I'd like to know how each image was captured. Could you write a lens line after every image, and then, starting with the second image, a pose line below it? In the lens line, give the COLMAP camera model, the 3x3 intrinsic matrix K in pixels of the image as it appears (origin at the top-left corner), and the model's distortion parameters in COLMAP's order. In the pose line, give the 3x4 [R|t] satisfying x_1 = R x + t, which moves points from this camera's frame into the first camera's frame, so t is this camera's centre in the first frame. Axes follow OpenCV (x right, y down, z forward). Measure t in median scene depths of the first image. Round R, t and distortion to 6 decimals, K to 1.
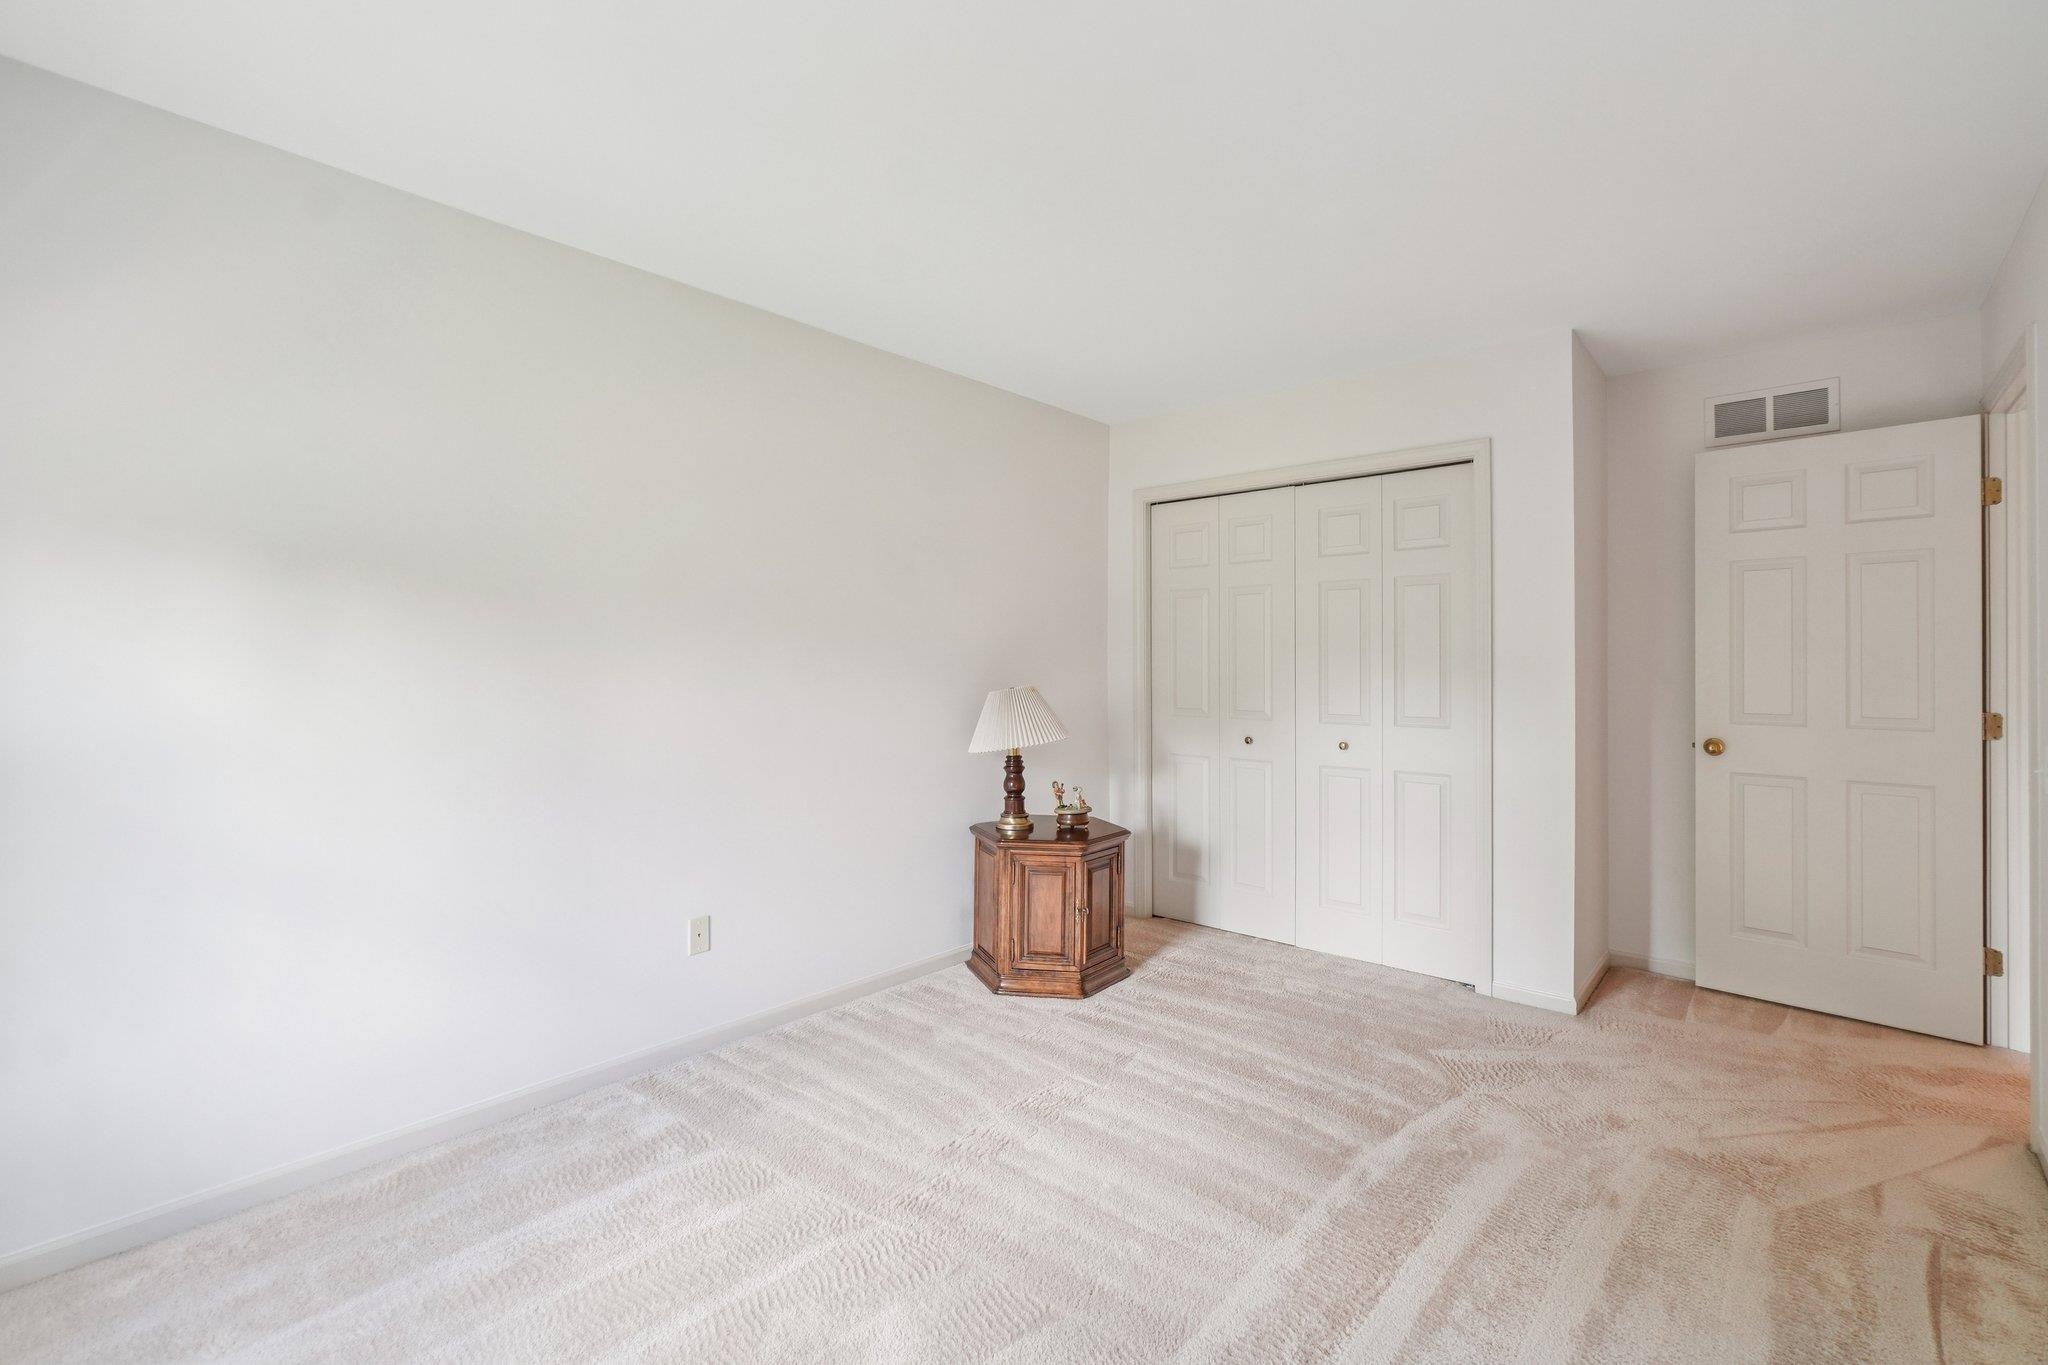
lens RADIAL K [[867.8, 0, 1023.6], [0, 867.8, 661.6], [0, 0, 1]] dist [-0.002441, -0.000155]
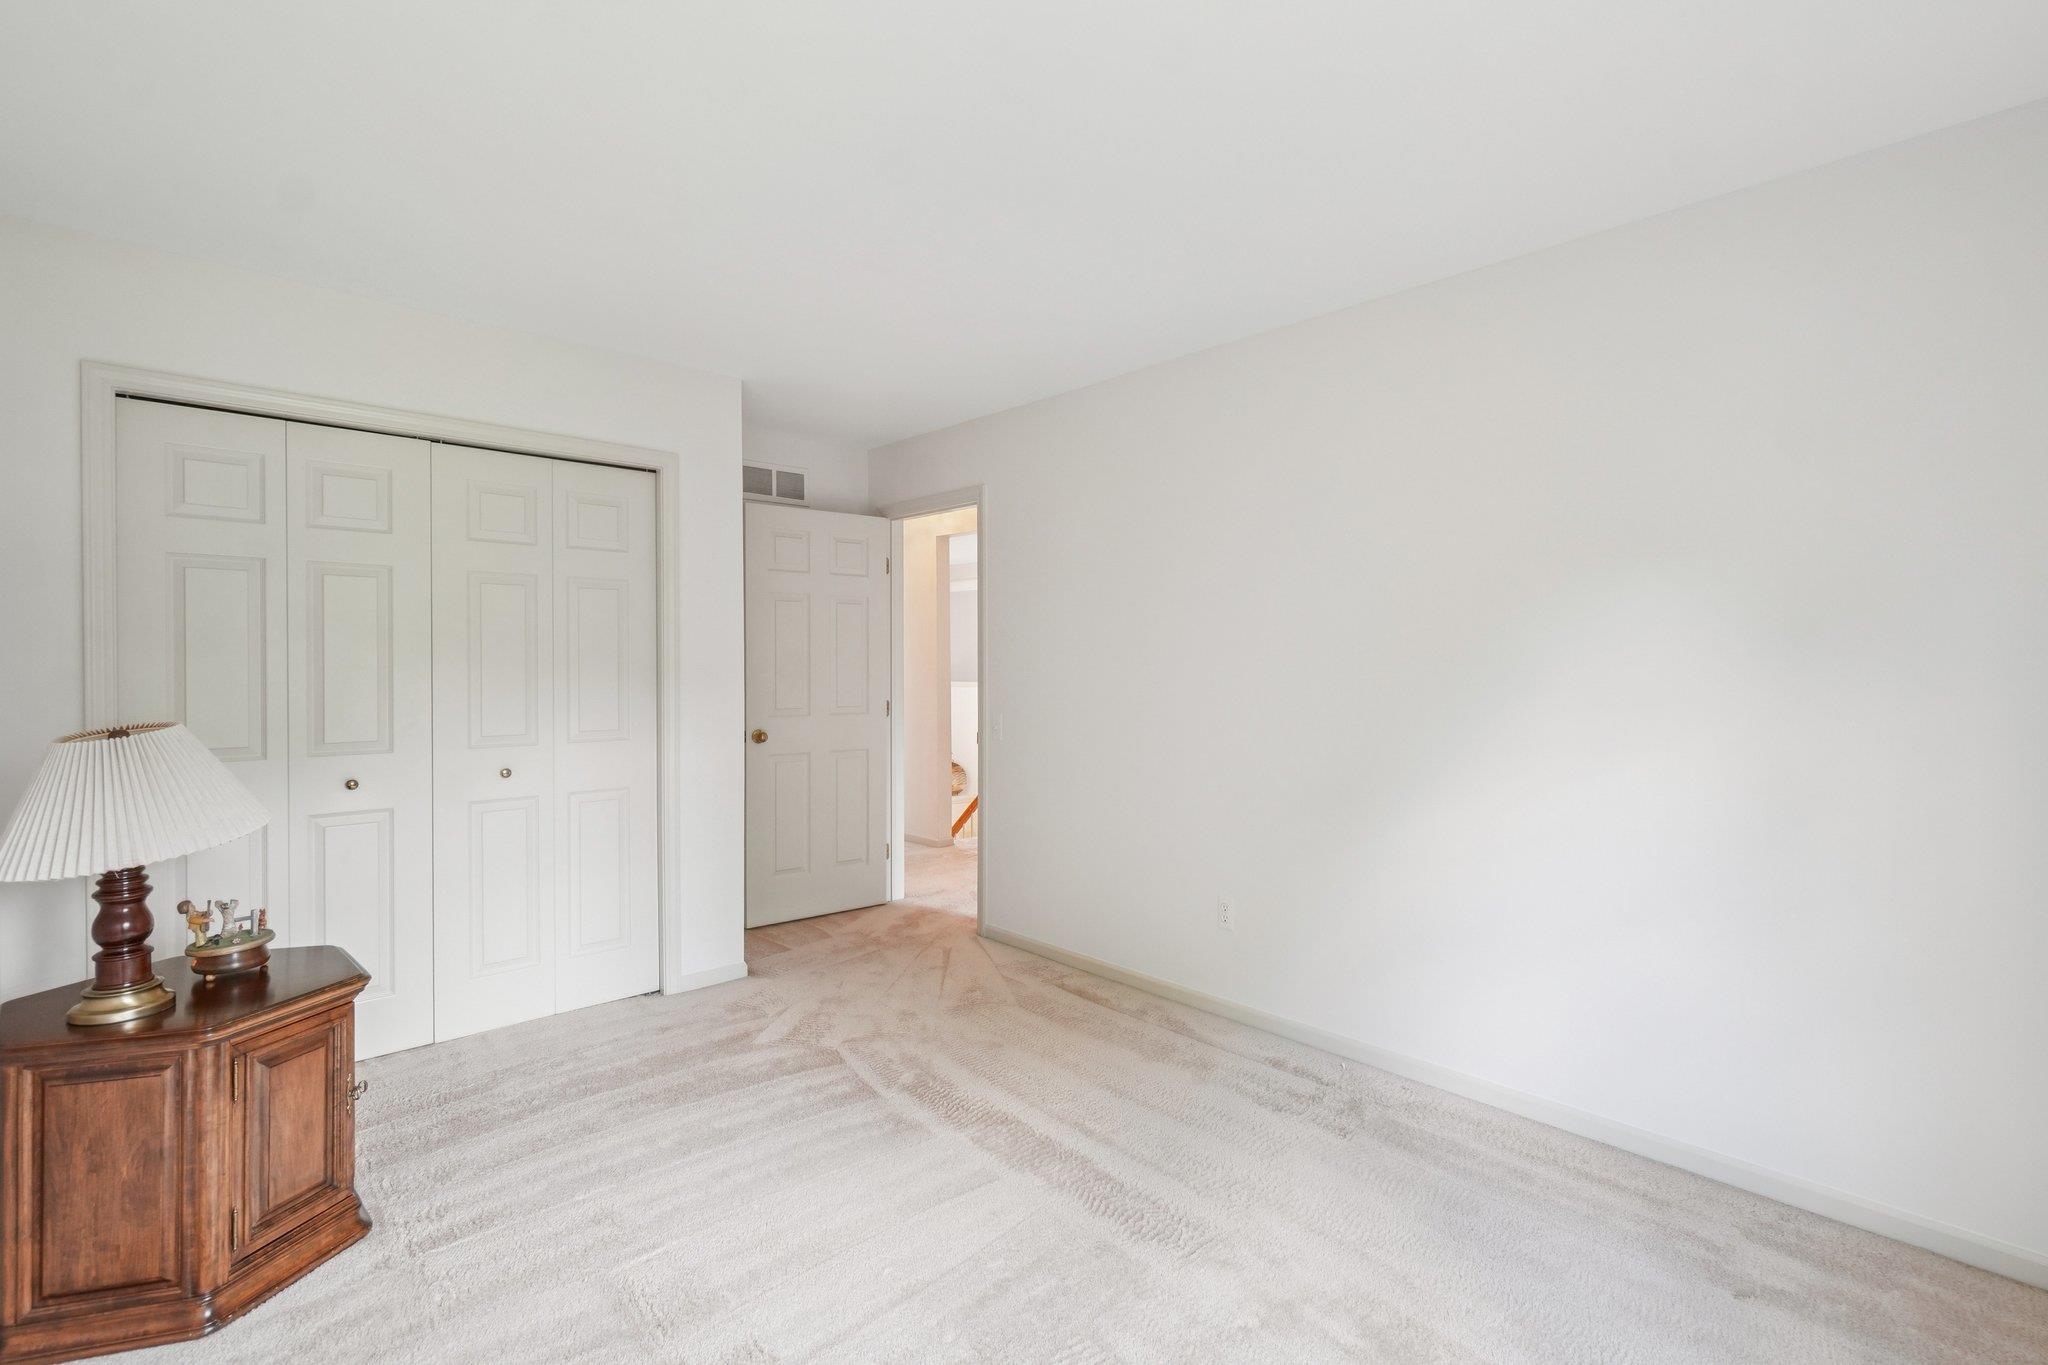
lens RADIAL K [[900.1, 0, 1030.6], [0, 900.1, 670.7], [0, 0, 1]] dist [-0.002117, 0.000415]
pose [[0.122651, -0.005502, 0.992435, -0.490123], [-0.001287, 0.999983, 0.005702, -0.006629], [-0.992449, -0.001976, 0.122642, 0.461637]]
